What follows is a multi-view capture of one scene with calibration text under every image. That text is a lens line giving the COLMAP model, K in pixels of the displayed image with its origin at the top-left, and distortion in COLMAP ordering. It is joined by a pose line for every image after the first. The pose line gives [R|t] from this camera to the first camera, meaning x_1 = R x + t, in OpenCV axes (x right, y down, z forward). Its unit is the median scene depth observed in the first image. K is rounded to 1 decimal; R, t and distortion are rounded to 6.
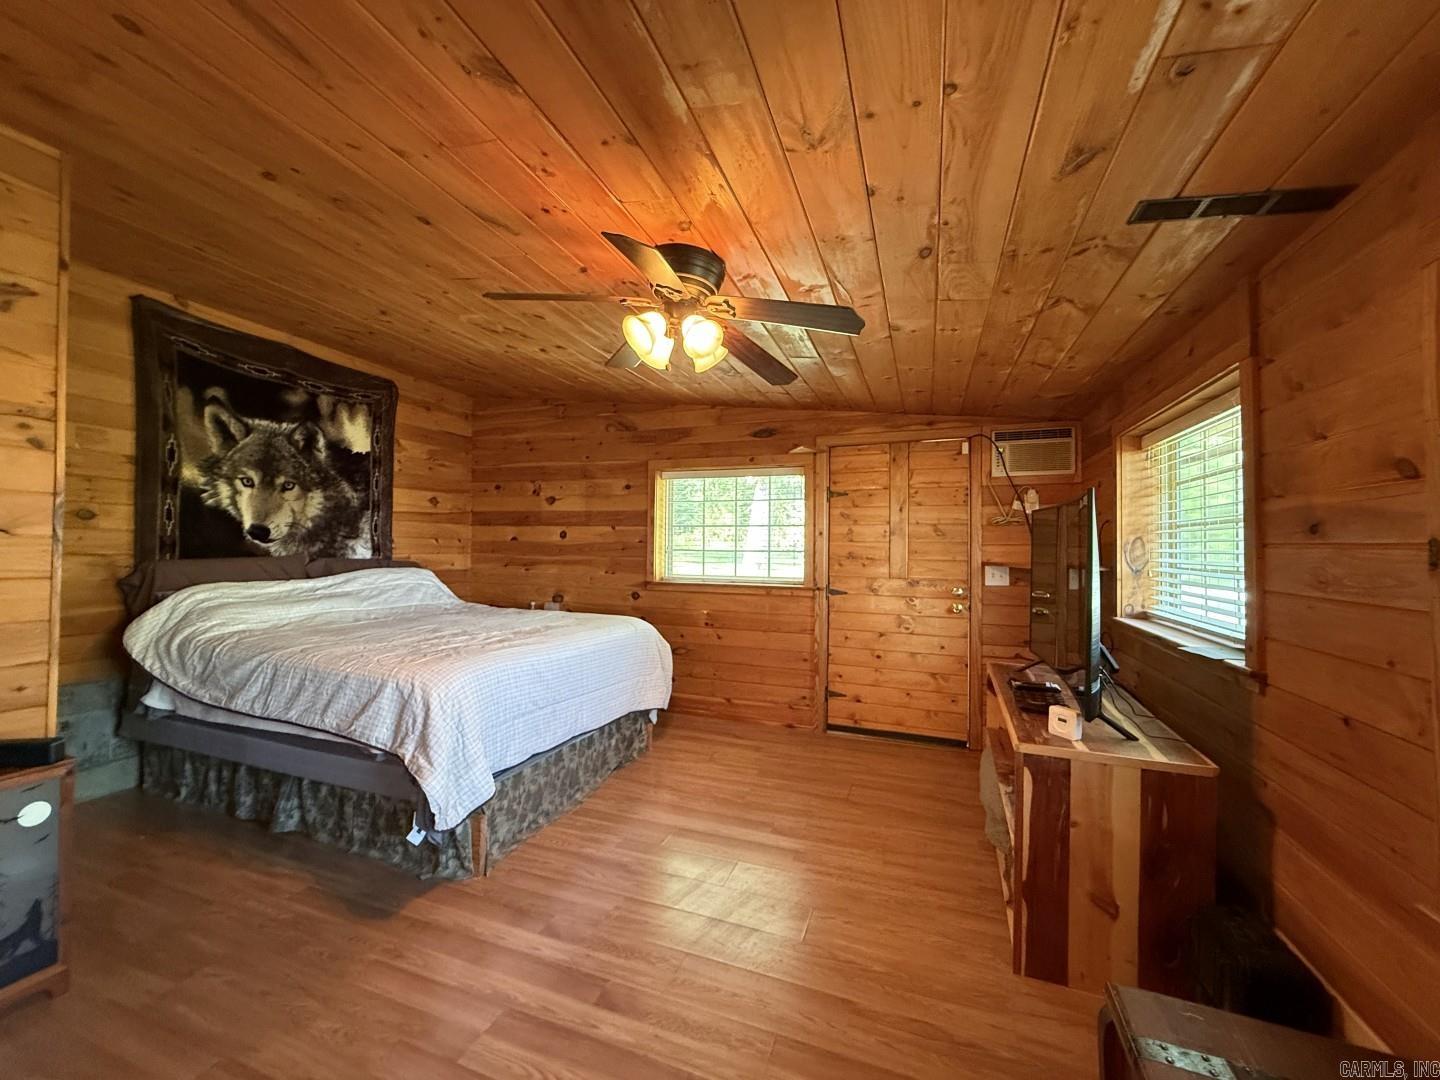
lens RADIAL K [[575.2, 0, 715.1], [0, 575.2, 538.9], [0, 0, 1]] dist [-0.001868, 0.000140]
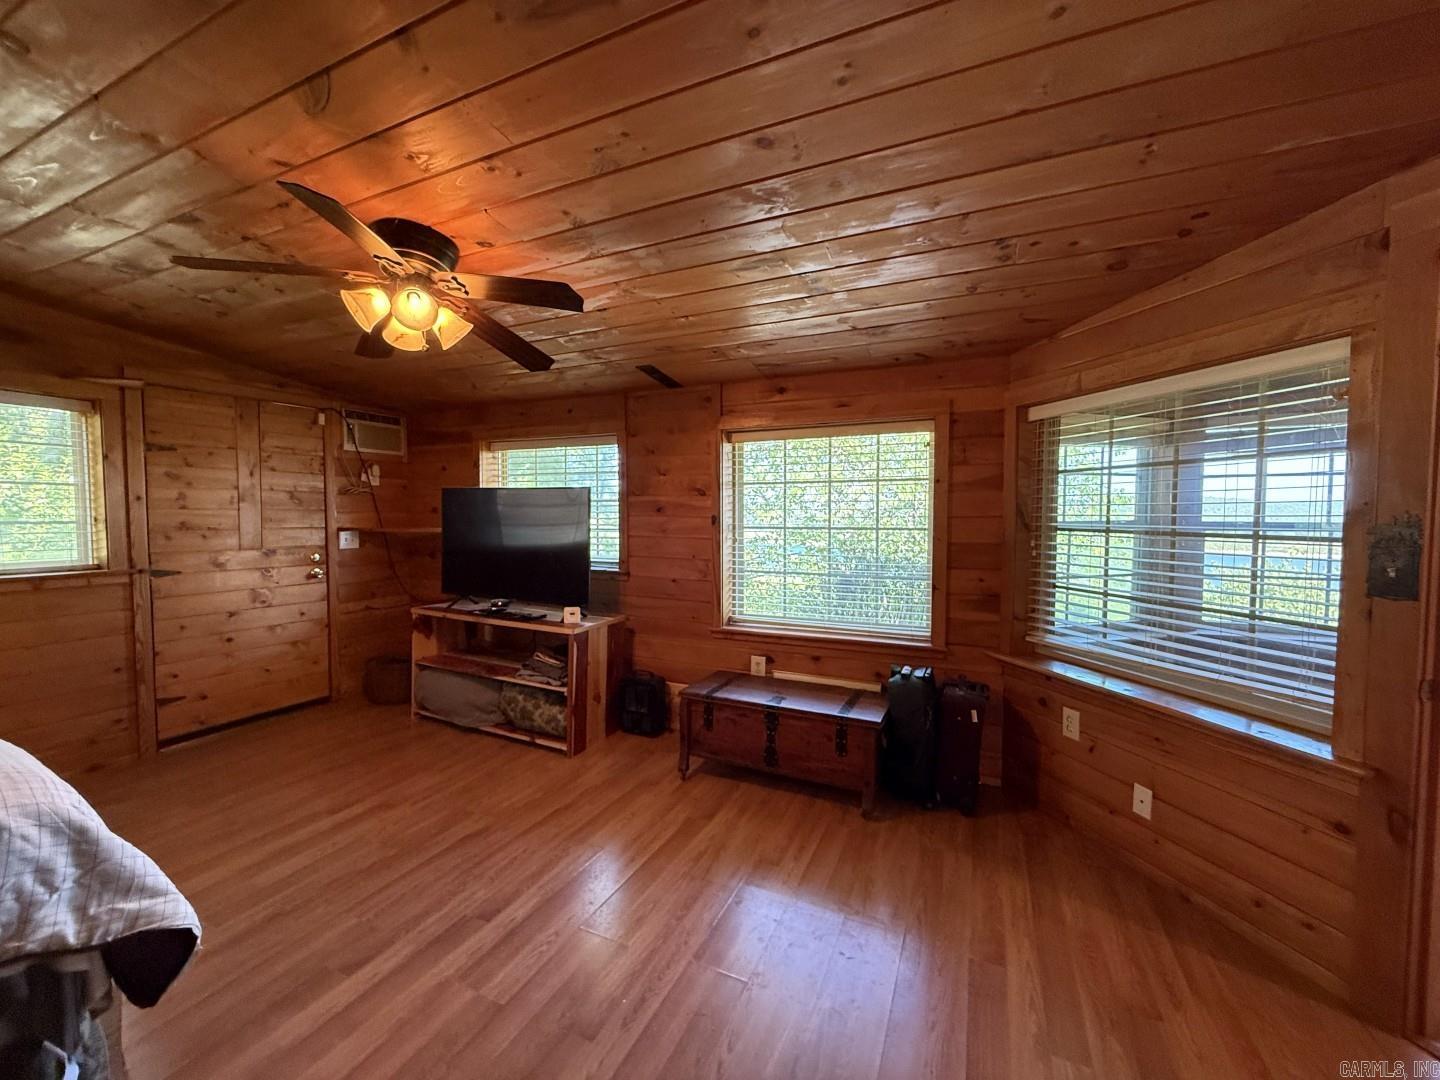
lens RADIAL K [[575.2, 0, 716.4], [0, 575.2, 538.5], [0, 0, 1]] dist [-0.001868, 0.000140]
pose [[0.074260, -0.054741, 0.995735, -0.538059], [-0.019627, 0.998219, 0.056342, -0.014415], [-0.997046, -0.023727, 0.073054, 0.198702]]
